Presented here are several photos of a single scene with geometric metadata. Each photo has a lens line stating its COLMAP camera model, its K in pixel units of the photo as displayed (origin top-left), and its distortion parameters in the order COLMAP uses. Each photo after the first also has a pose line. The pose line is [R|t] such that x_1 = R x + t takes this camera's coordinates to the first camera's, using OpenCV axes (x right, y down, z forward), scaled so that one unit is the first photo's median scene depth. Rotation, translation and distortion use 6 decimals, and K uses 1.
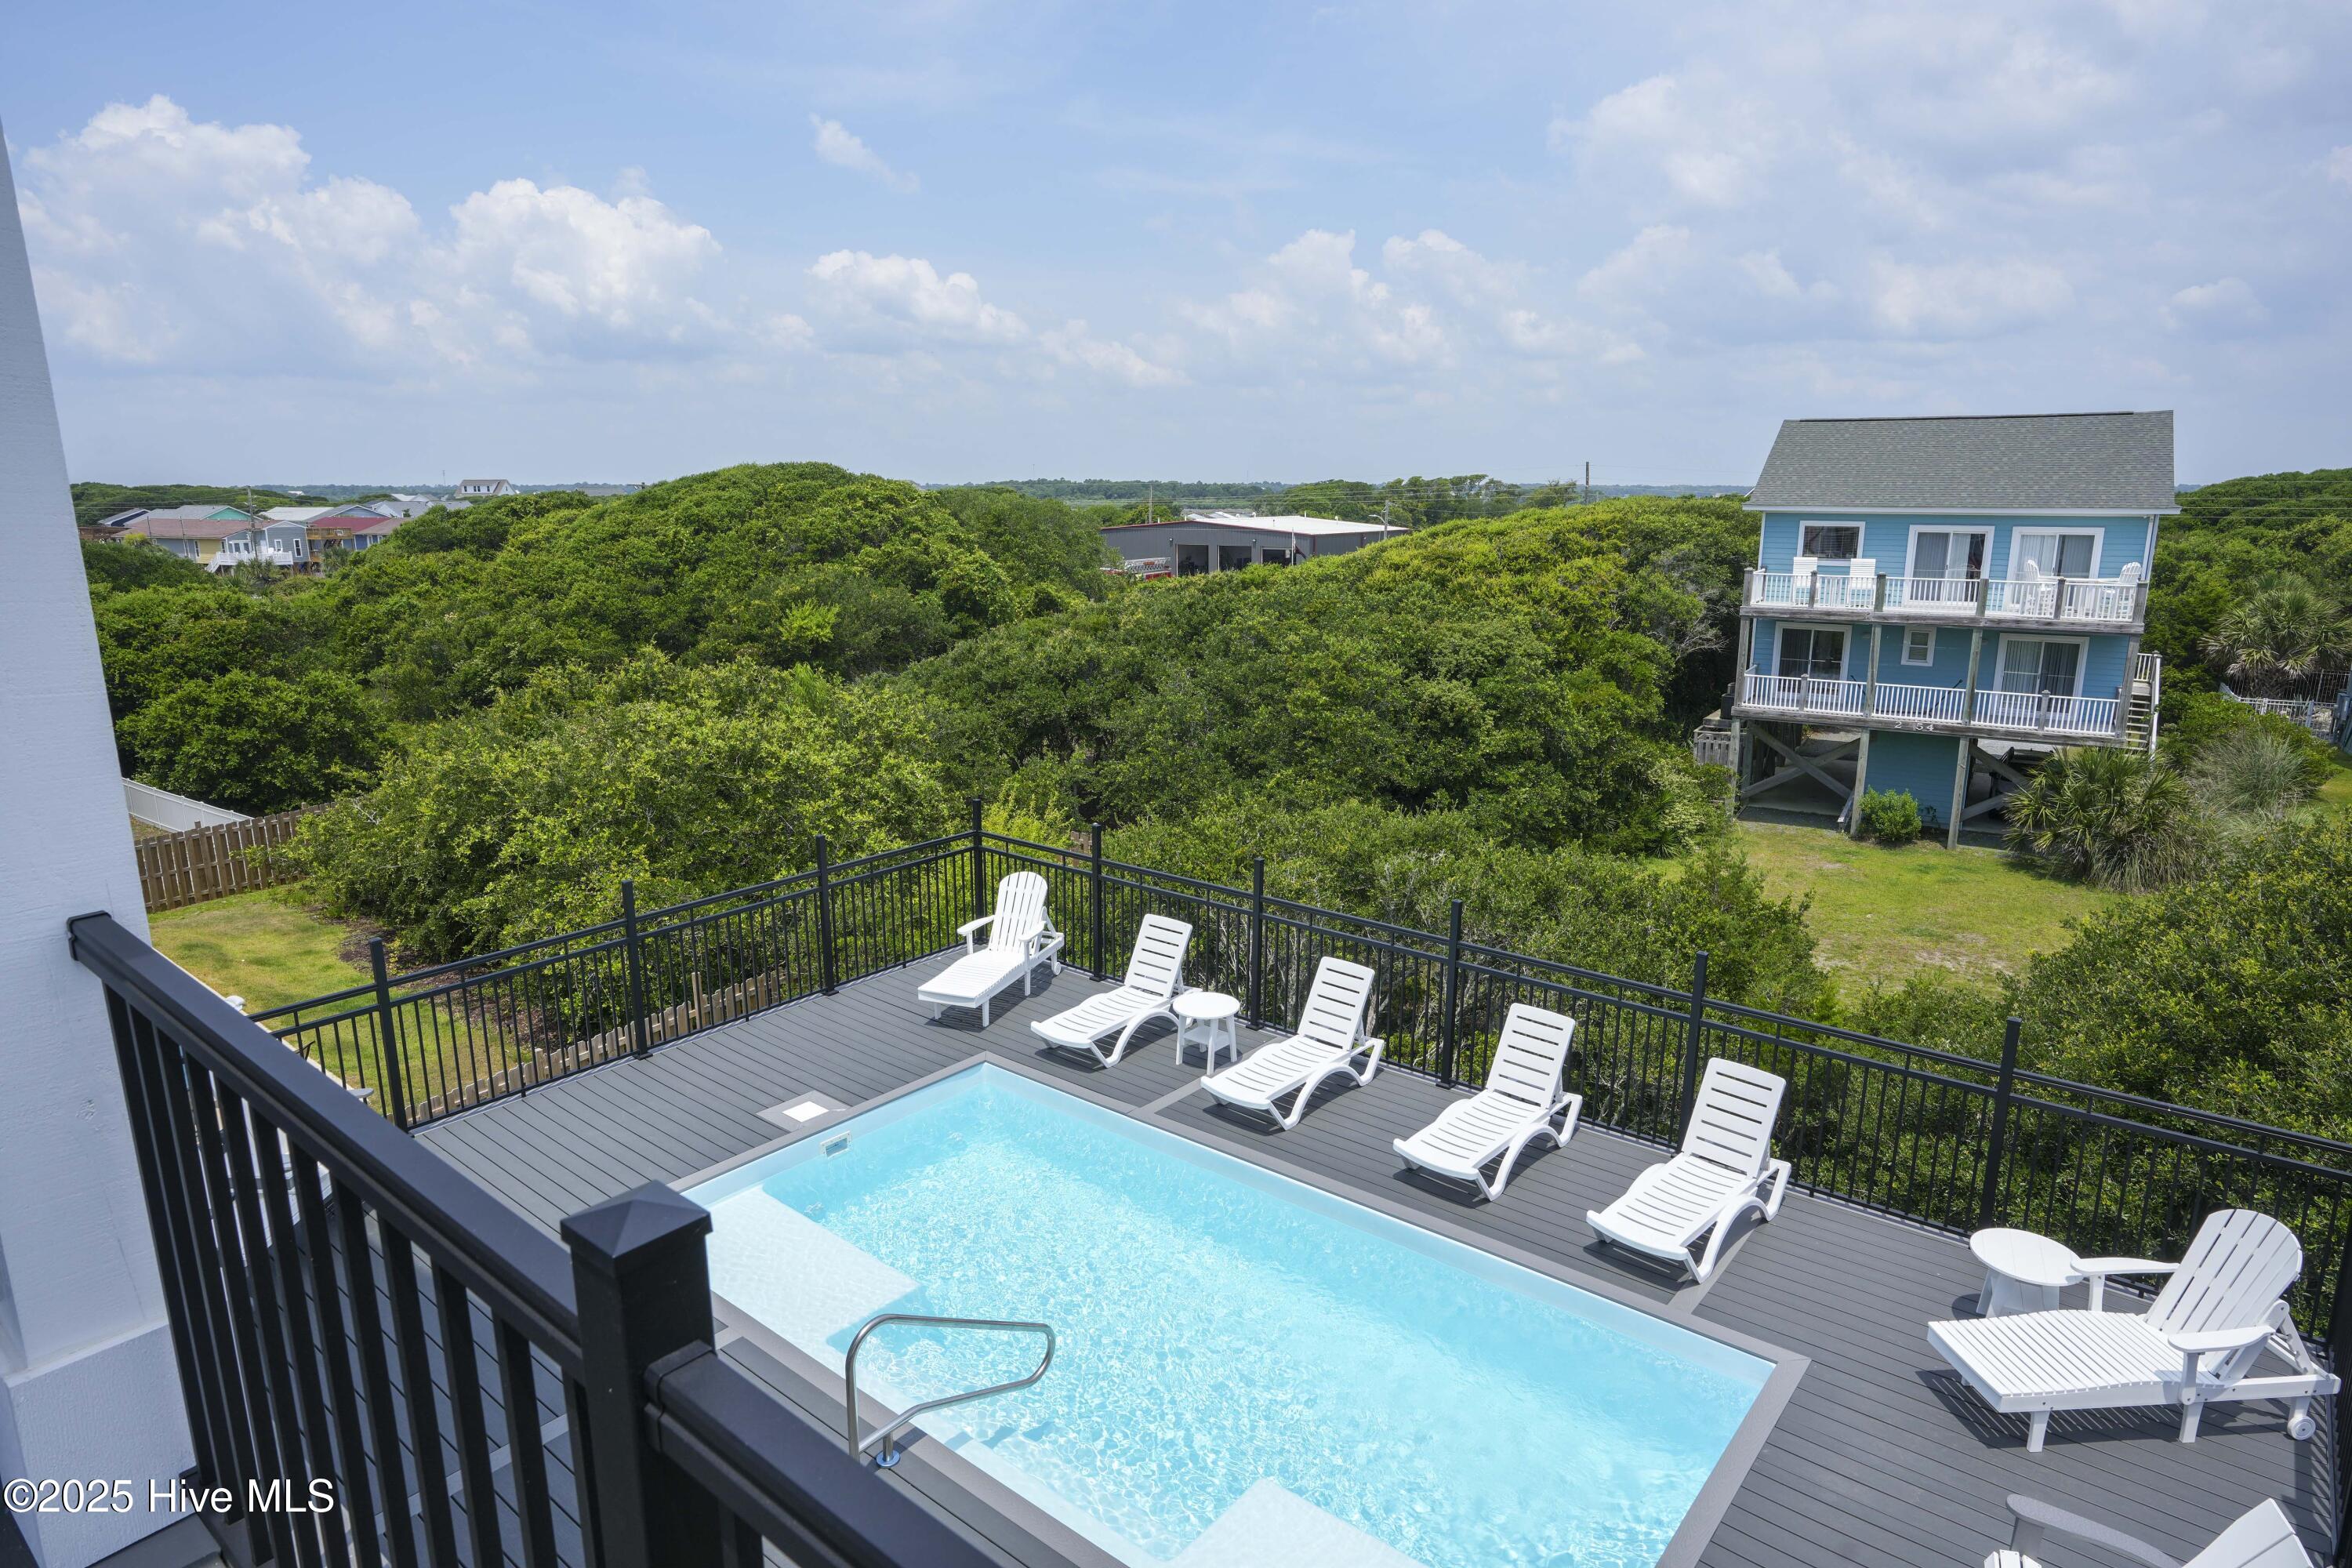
lens RADIAL K [[1332.6, 0, 1189.7], [0, 1332.6, 787.7], [0, 0, 1]] dist [-0.048147, 0.039291]
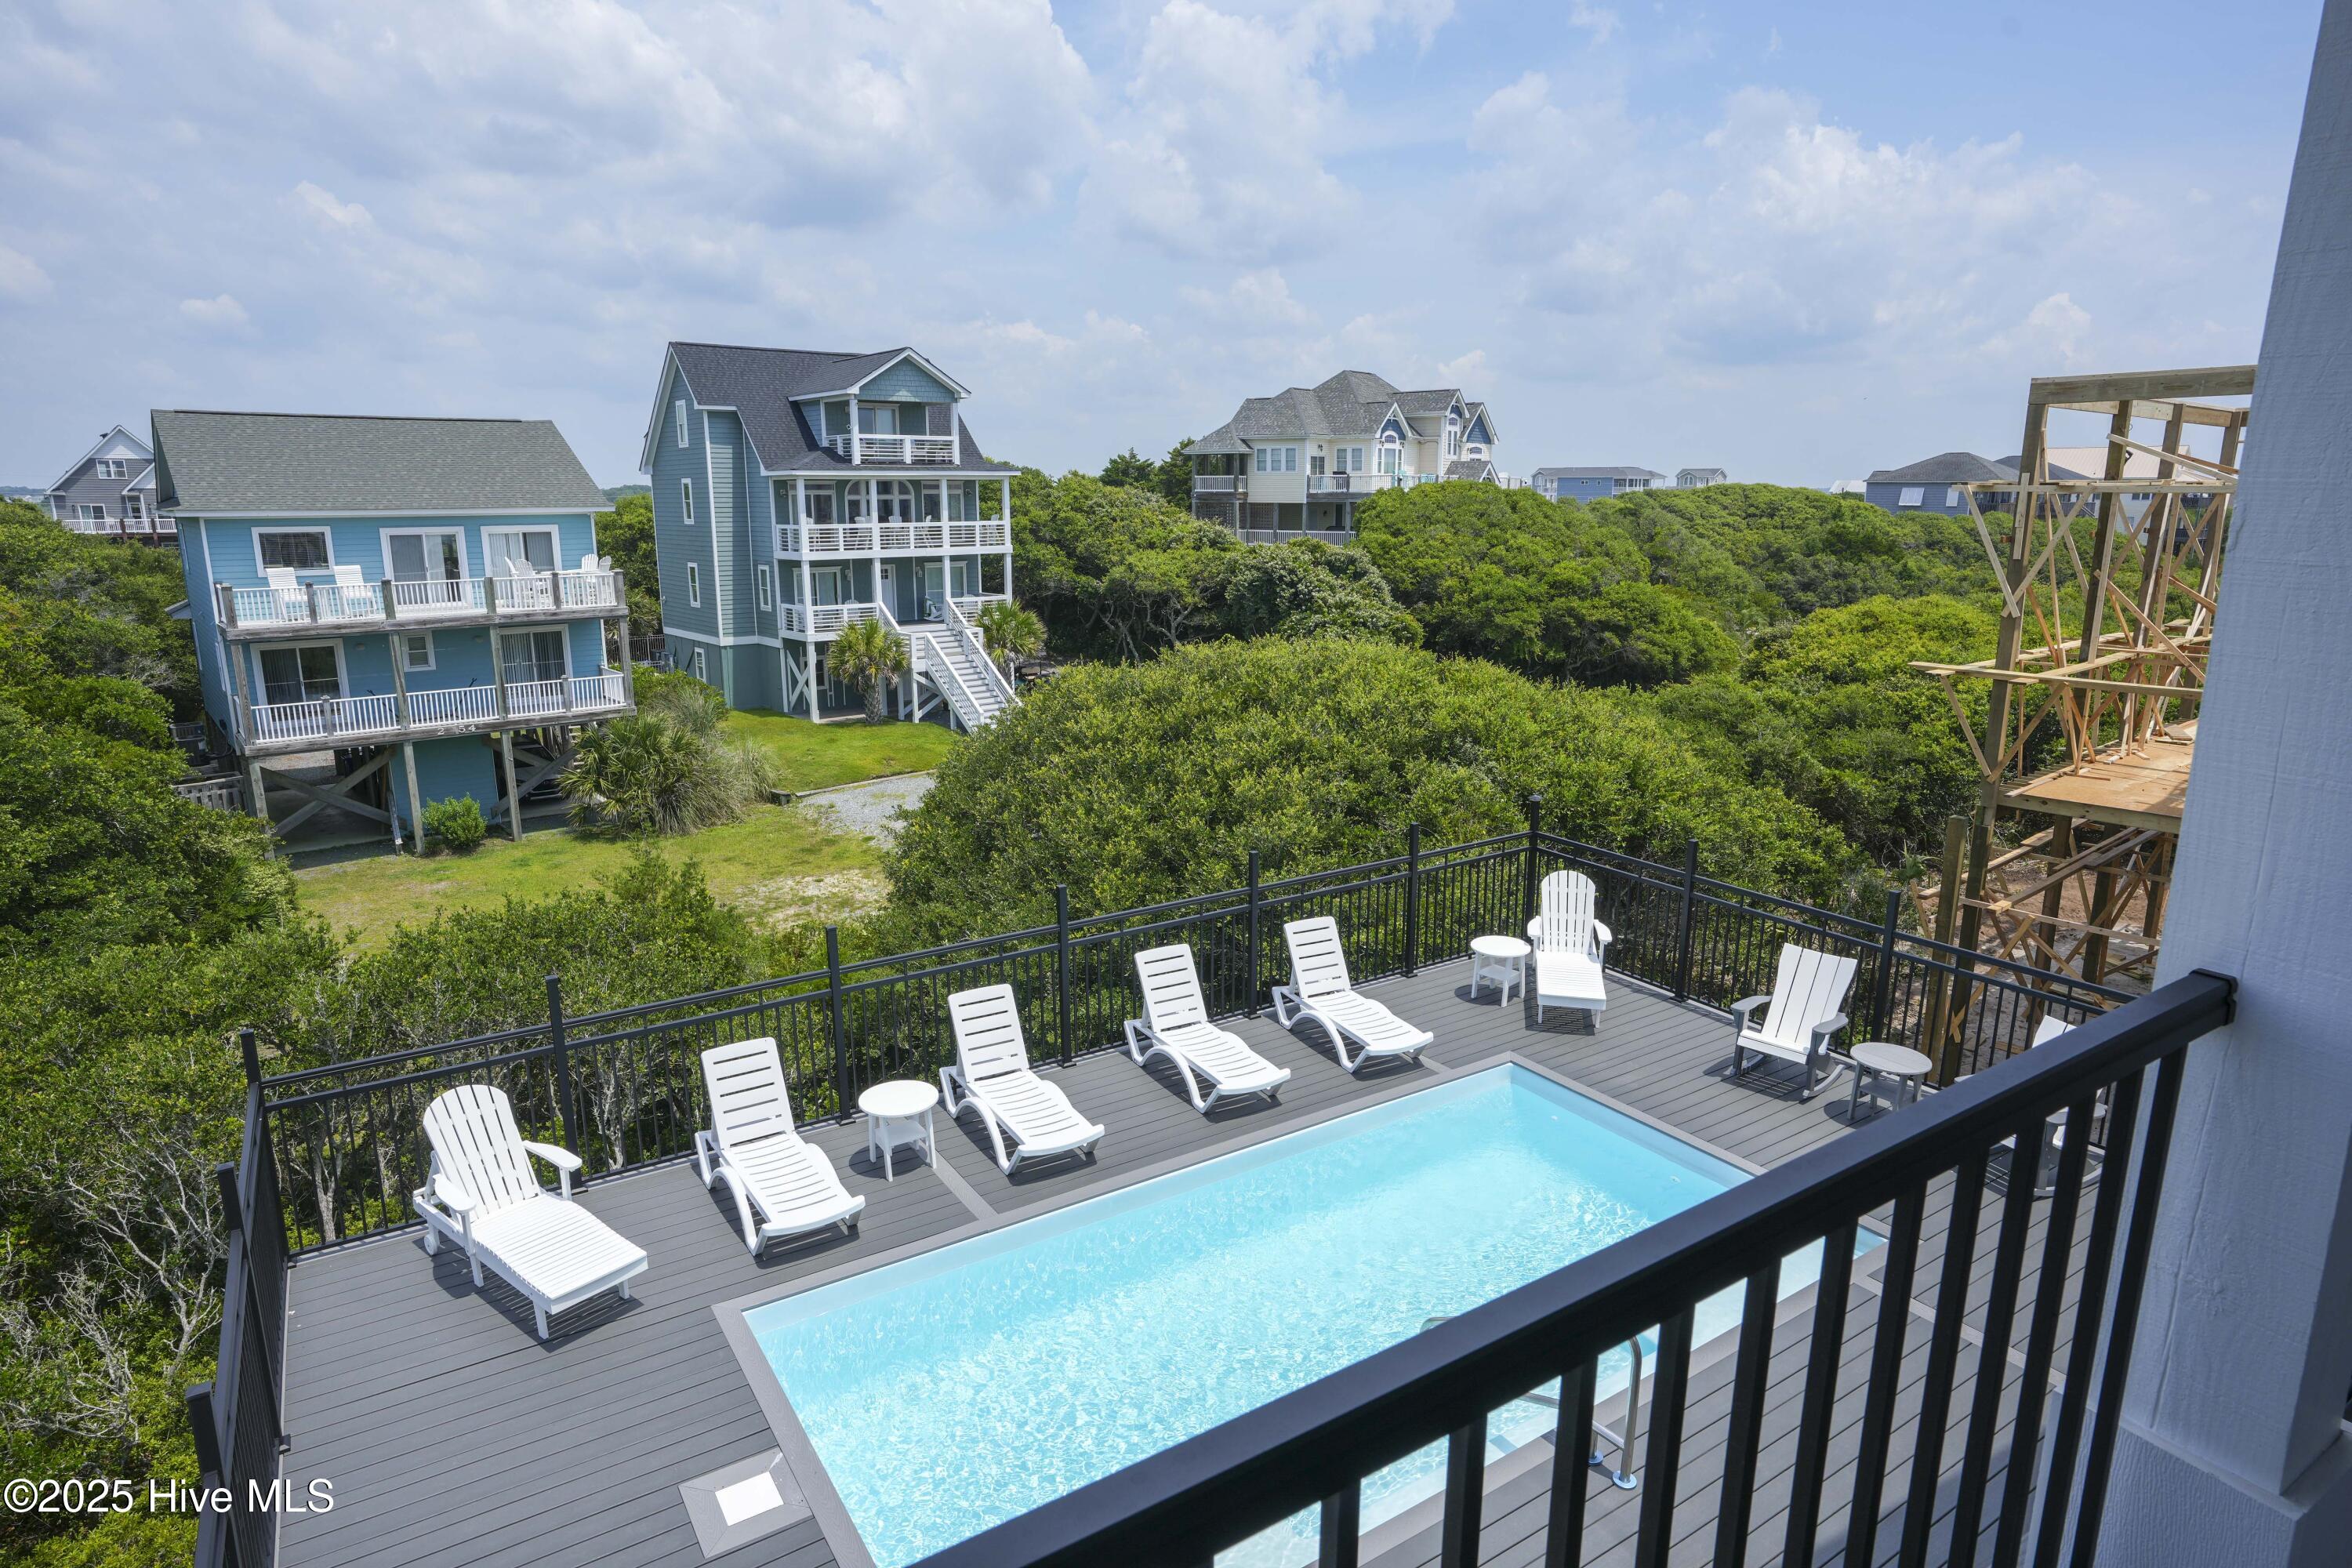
lens RADIAL K [[1334.6, 0, 1184.0], [0, 1334.6, 785.6], [0, 0, 1]] dist [-0.046553, 0.037745]
pose [[0.304442, -0.206618, 0.929851, -0.197519], [0.209459, 0.966818, 0.146254, -0.033660], [-0.929216, 0.150240, 0.337618, 0.149383]]
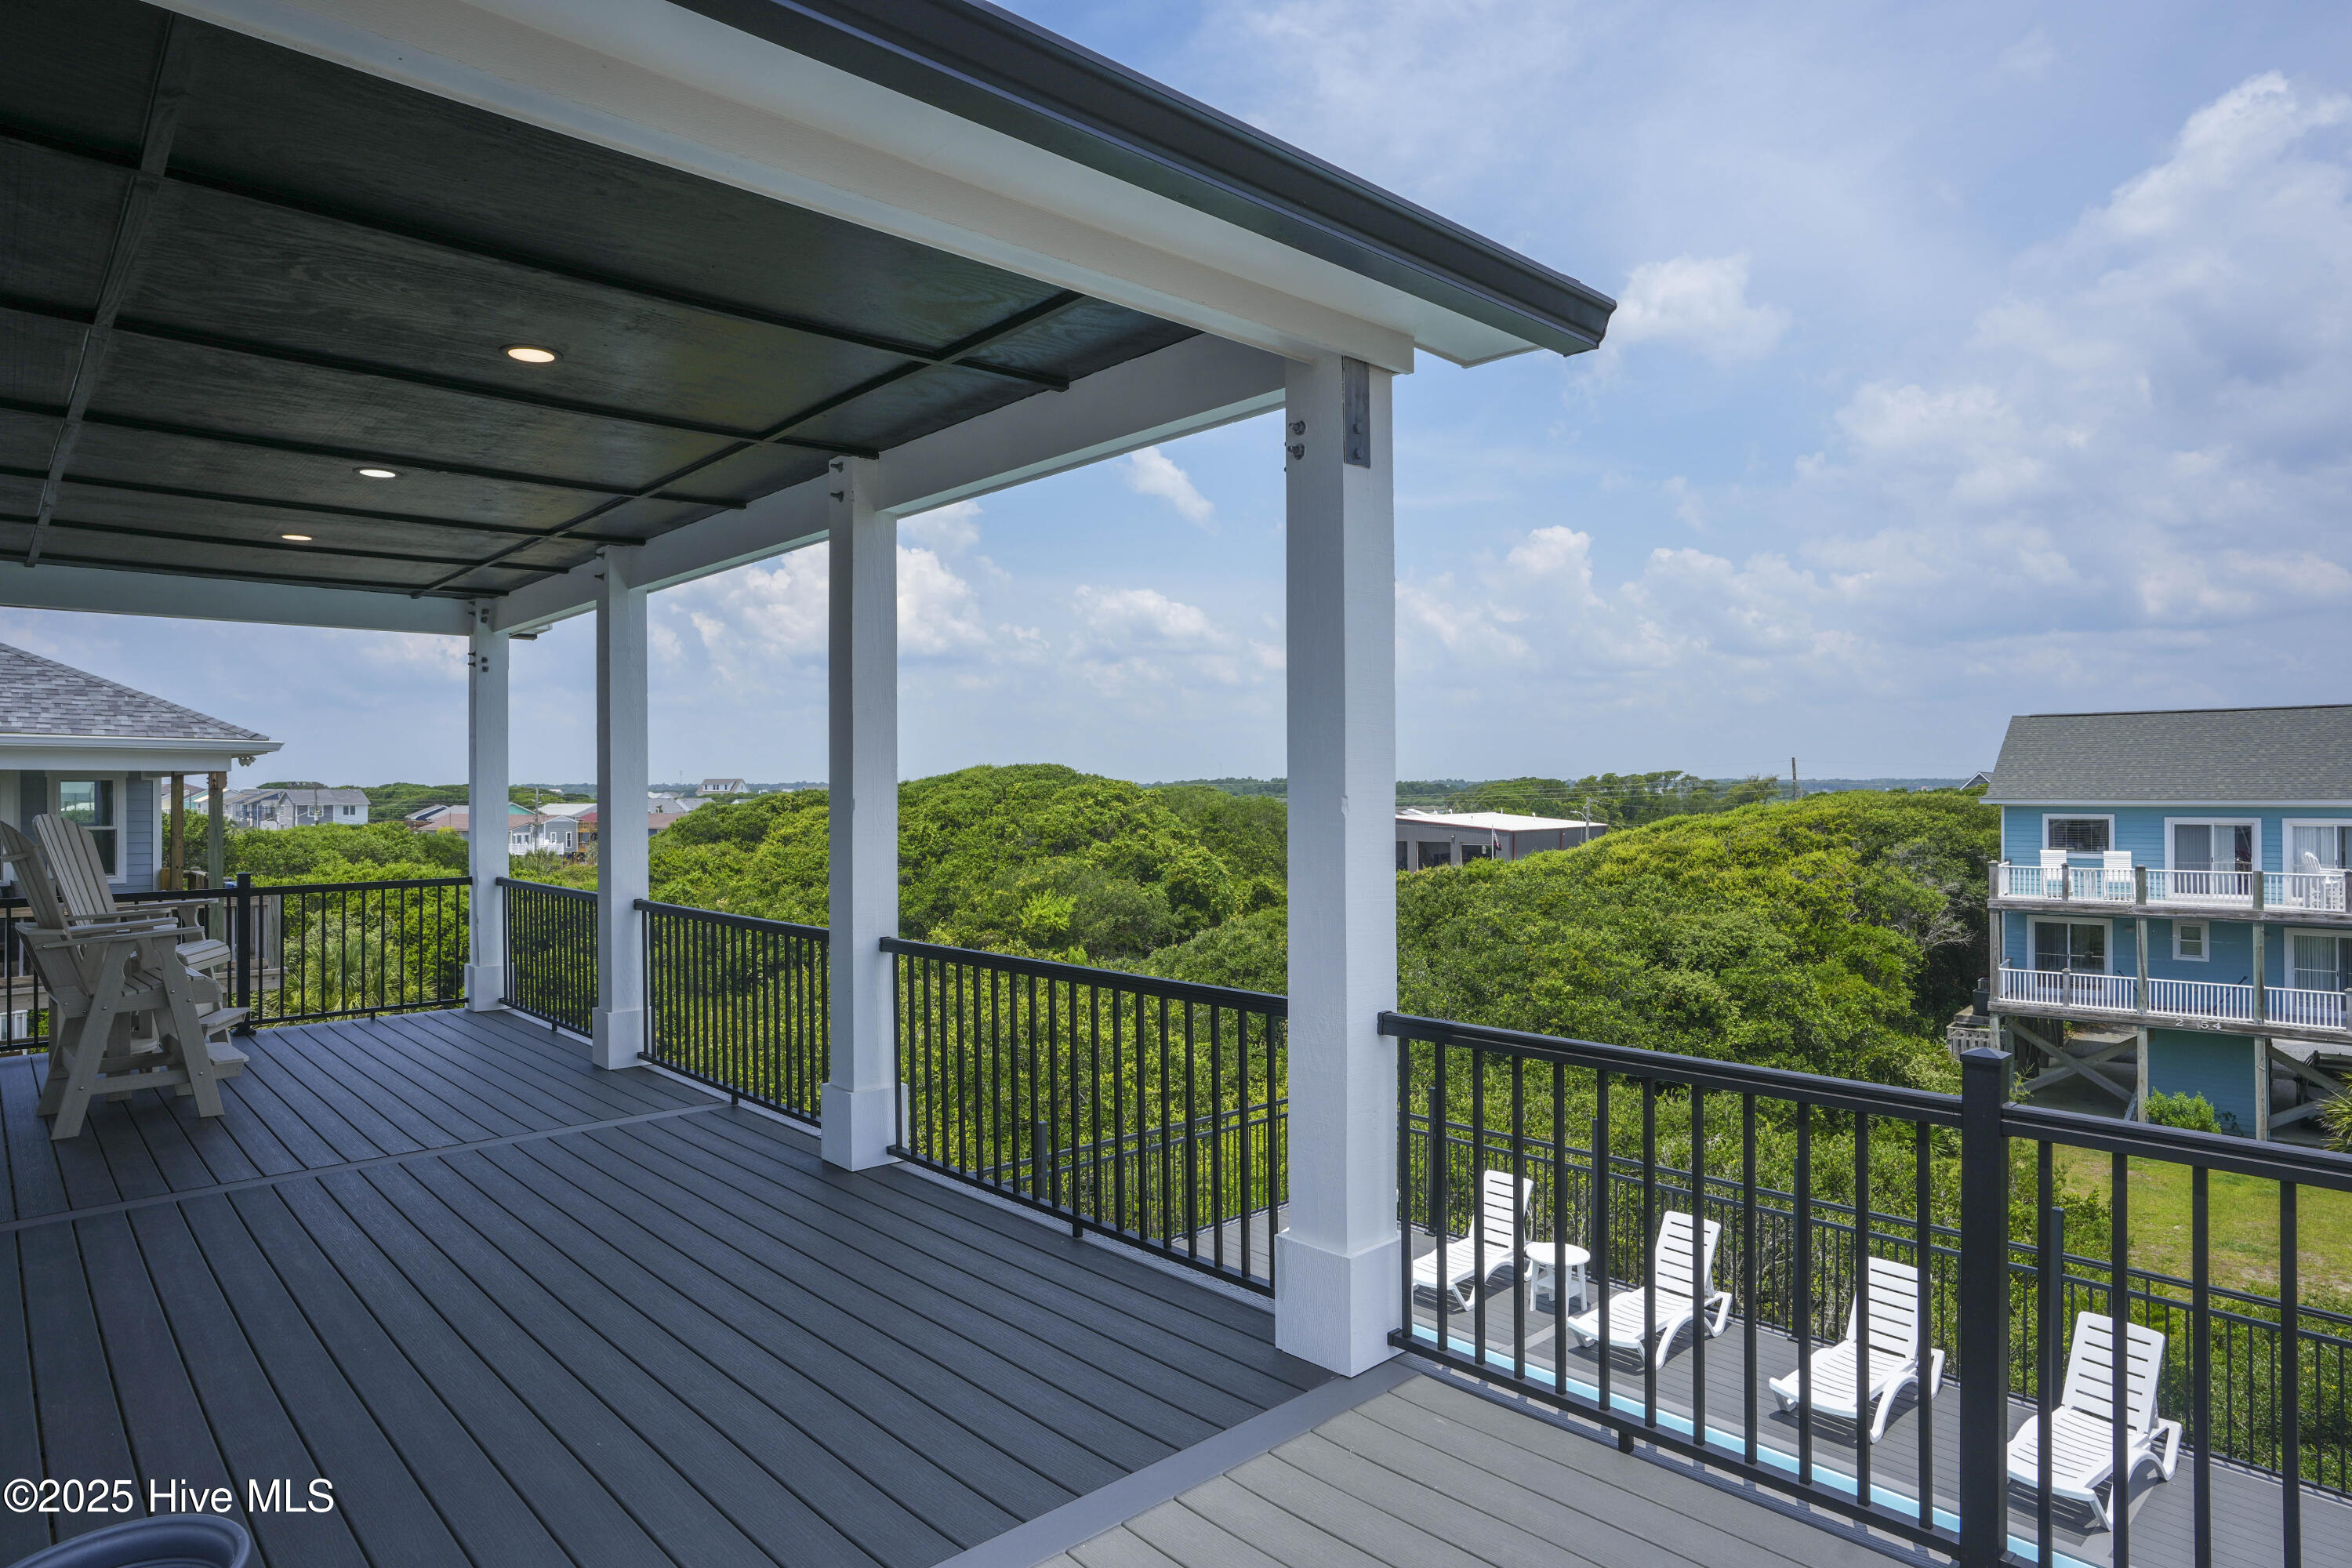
lens RADIAL K [[1332.6, 0, 1189.7], [0, 1332.6, 787.7], [0, 0, 1]] dist [-0.048147, 0.039291]
pose [[0.990750, -0.004923, -0.135612, -0.039837], [-0.024860, 0.975845, -0.217043, 0.009714], [0.133405, 0.218406, 0.966696, -0.048728]]
